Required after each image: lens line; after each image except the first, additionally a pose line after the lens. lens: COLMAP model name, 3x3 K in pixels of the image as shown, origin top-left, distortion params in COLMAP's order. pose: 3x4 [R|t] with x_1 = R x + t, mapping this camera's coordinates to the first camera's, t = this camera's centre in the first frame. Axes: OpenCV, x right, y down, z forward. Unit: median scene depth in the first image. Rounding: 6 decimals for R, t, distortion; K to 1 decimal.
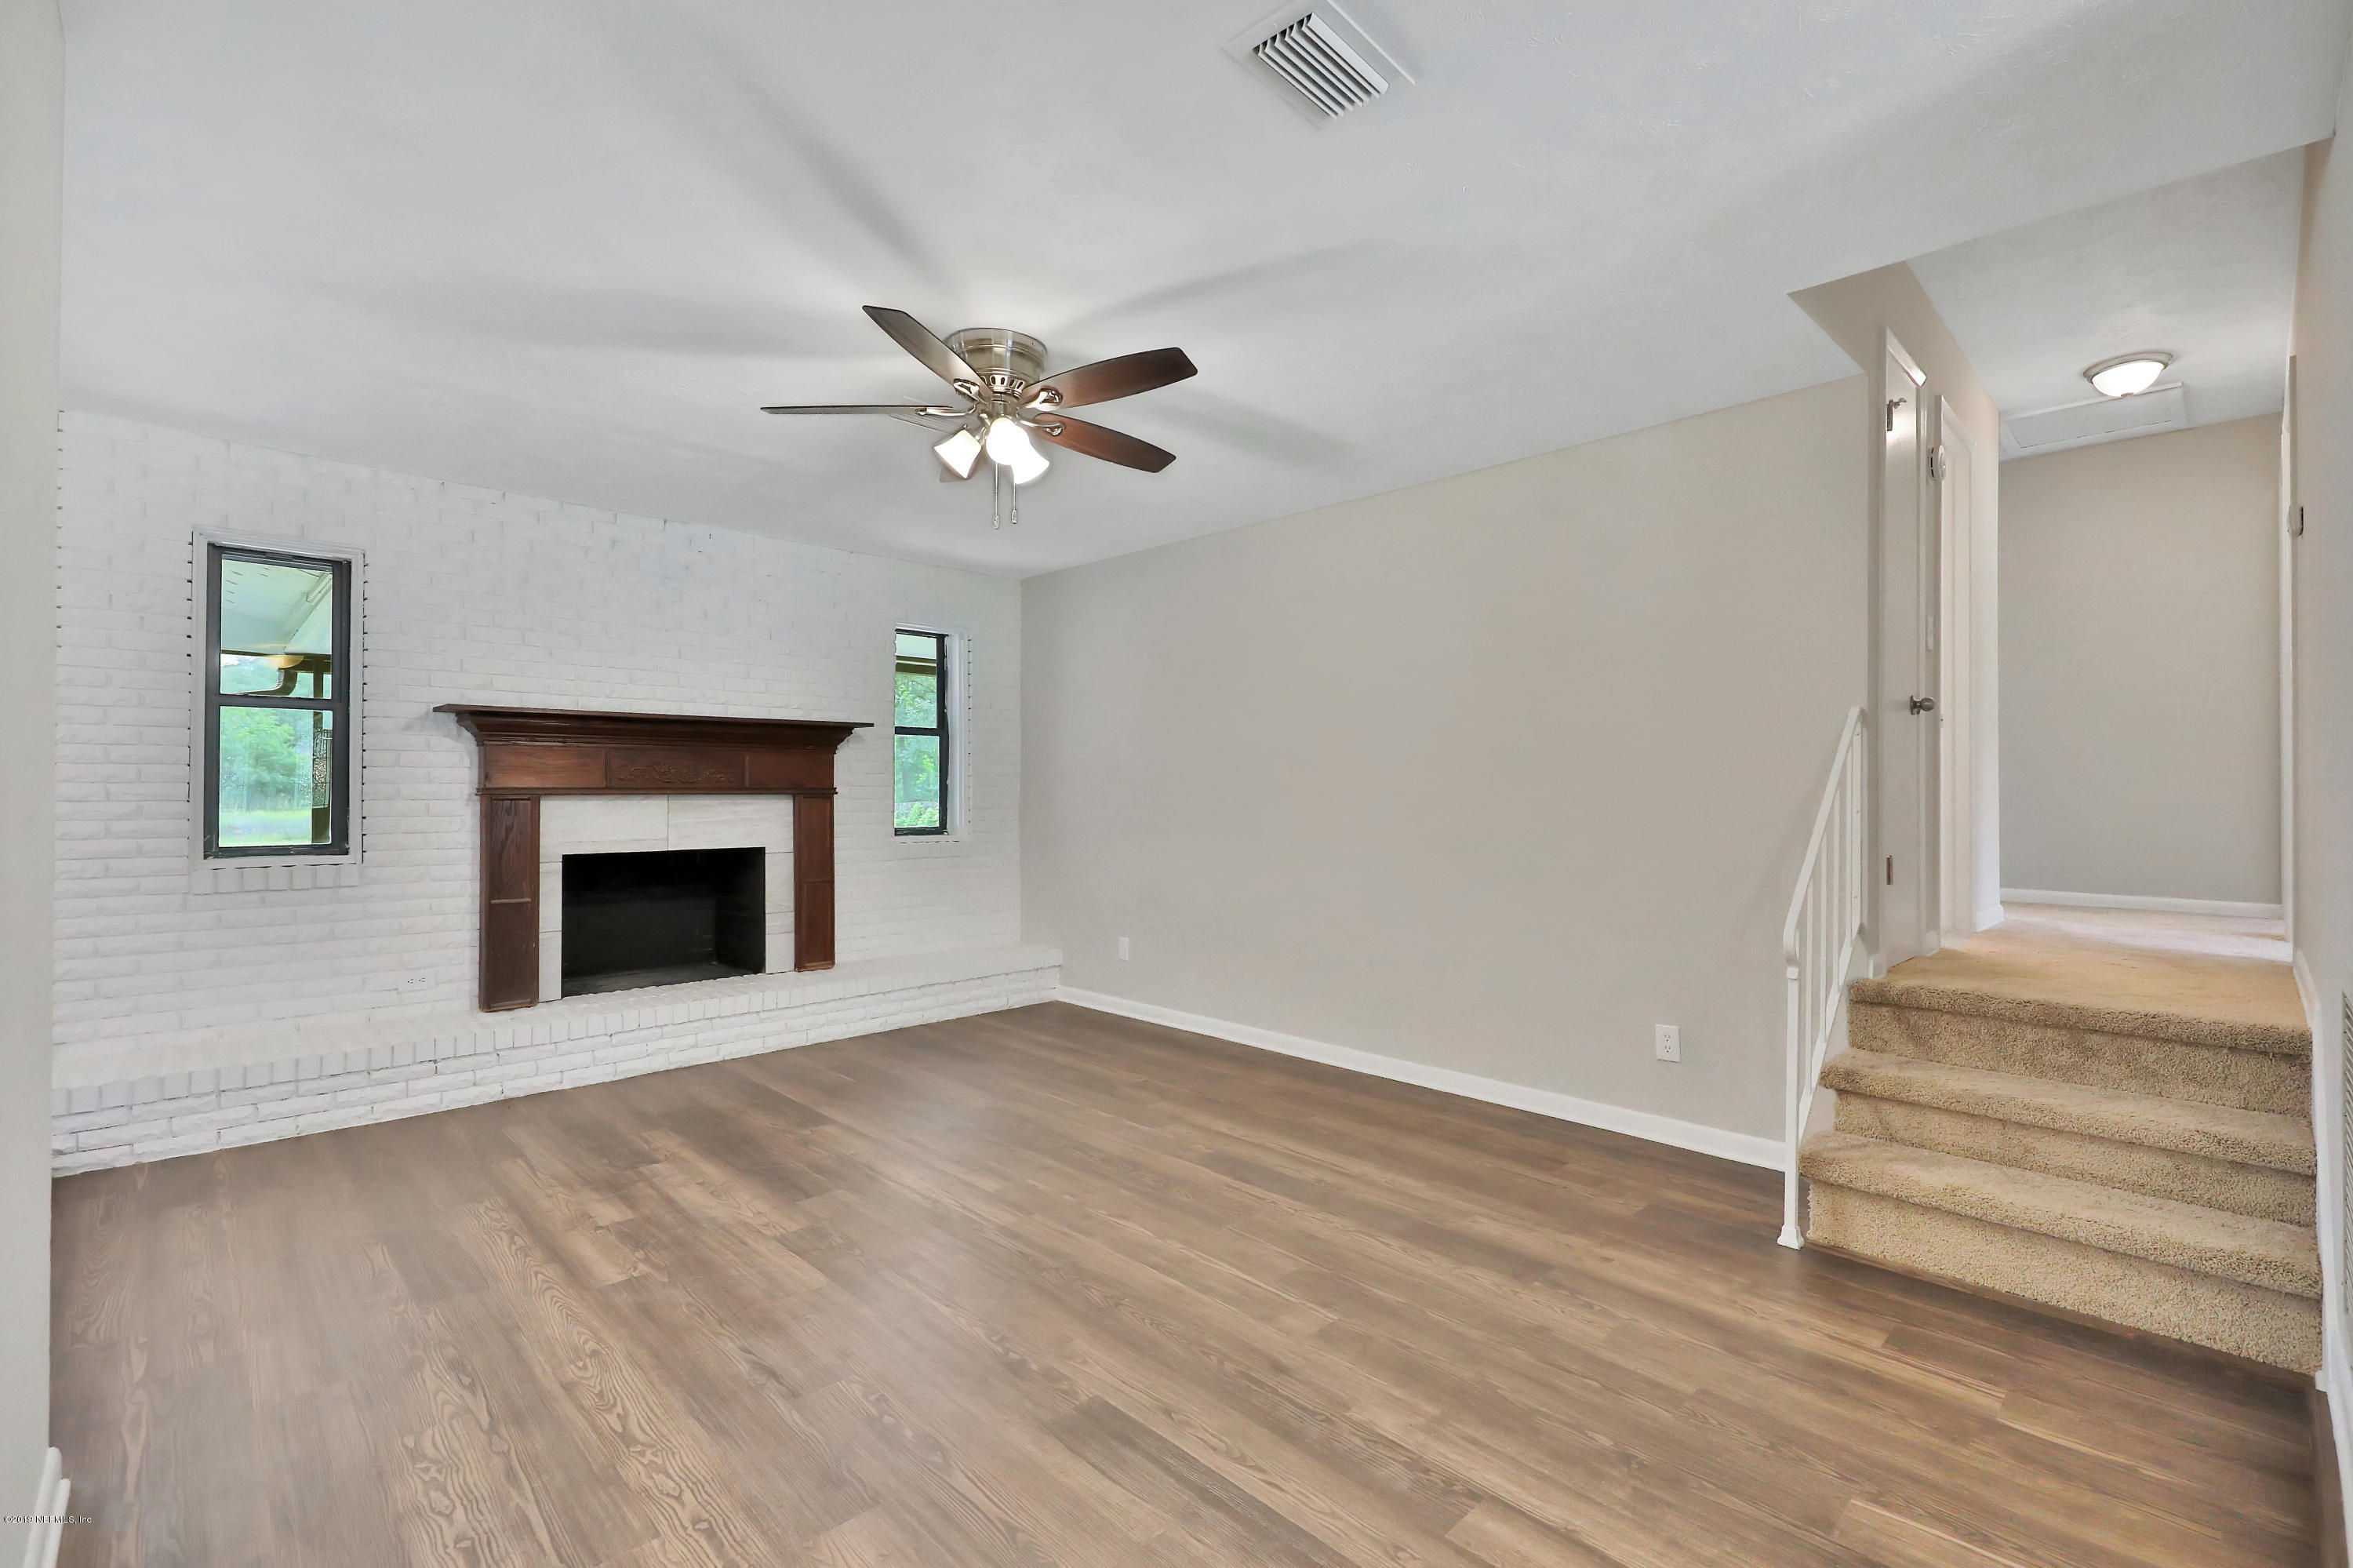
lens RADIAL K [[1032.3, 0, 1153.9], [0, 1032.3, 792.7], [0, 0, 1]] dist [0.005574, 0.000488]
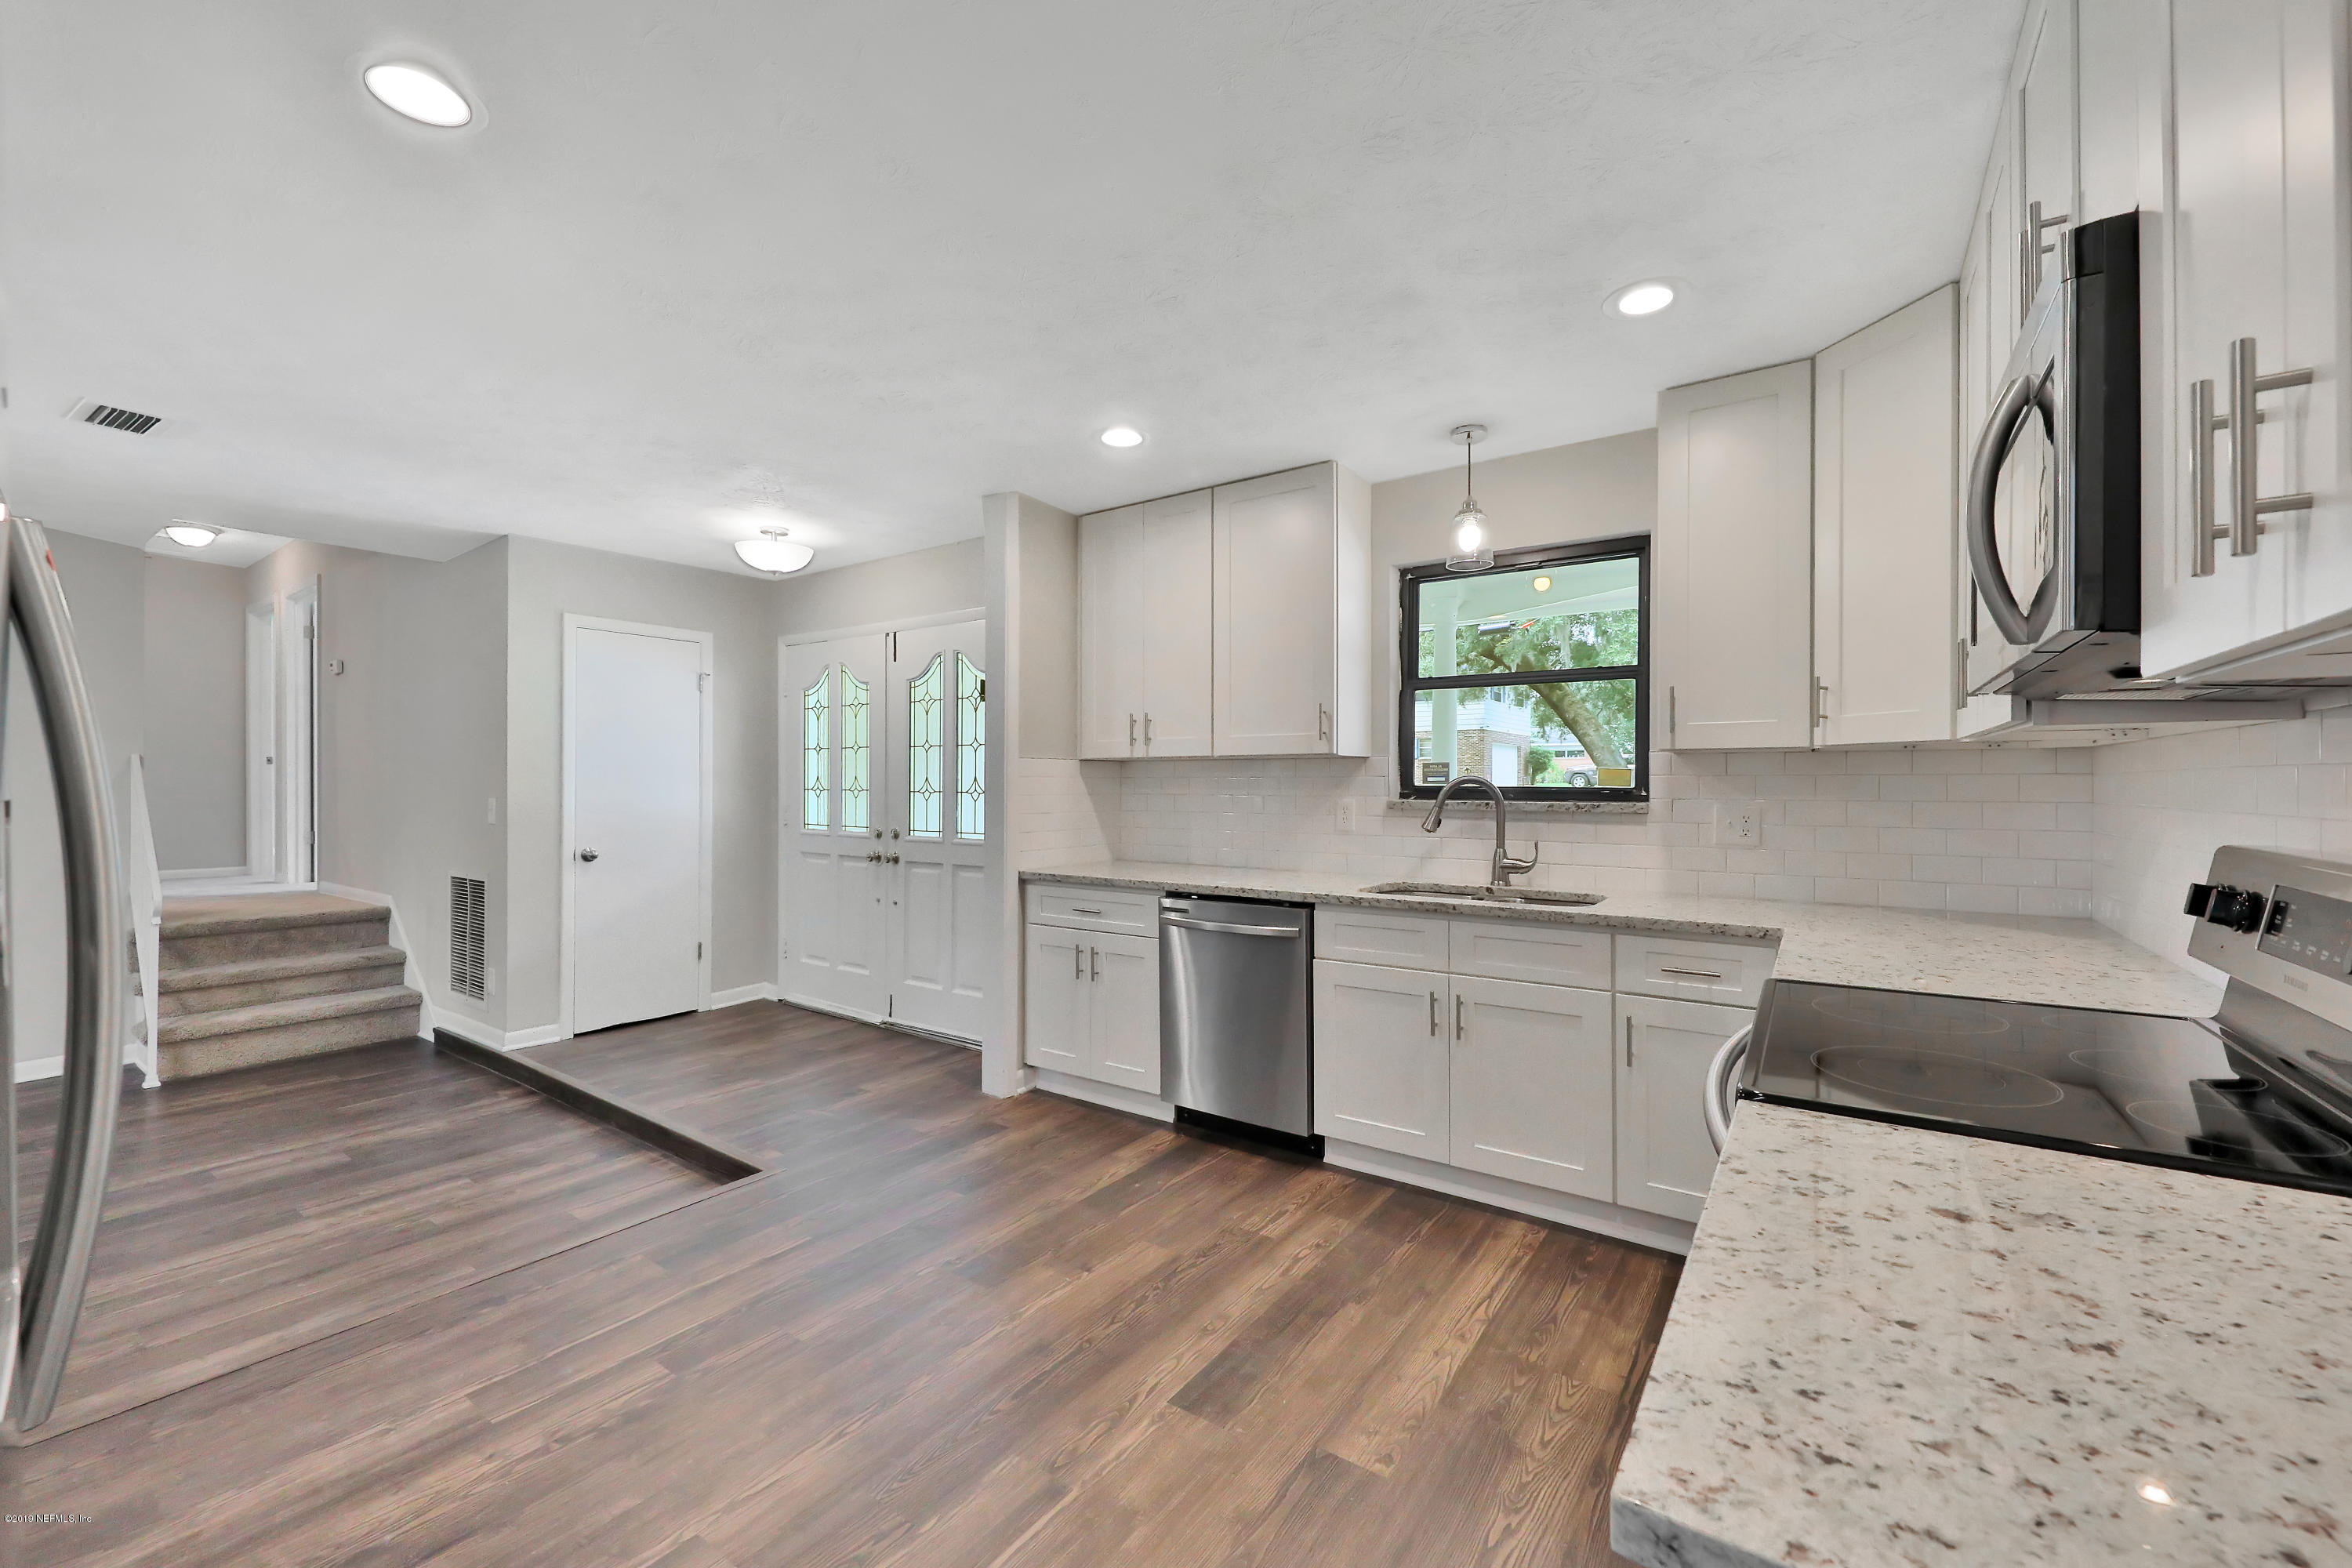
lens RADIAL K [[903.6, 0, 1215.8], [0, 903.6, 785.0], [0, 0, 1]] dist [-0.001854, -0.001806]
pose [[-0.212345, -0.005285, 0.977180, -1.236786], [0.001720, 0.999982, 0.005782, -0.051581], [-0.977193, 0.002909, -0.212332, -0.379402]]
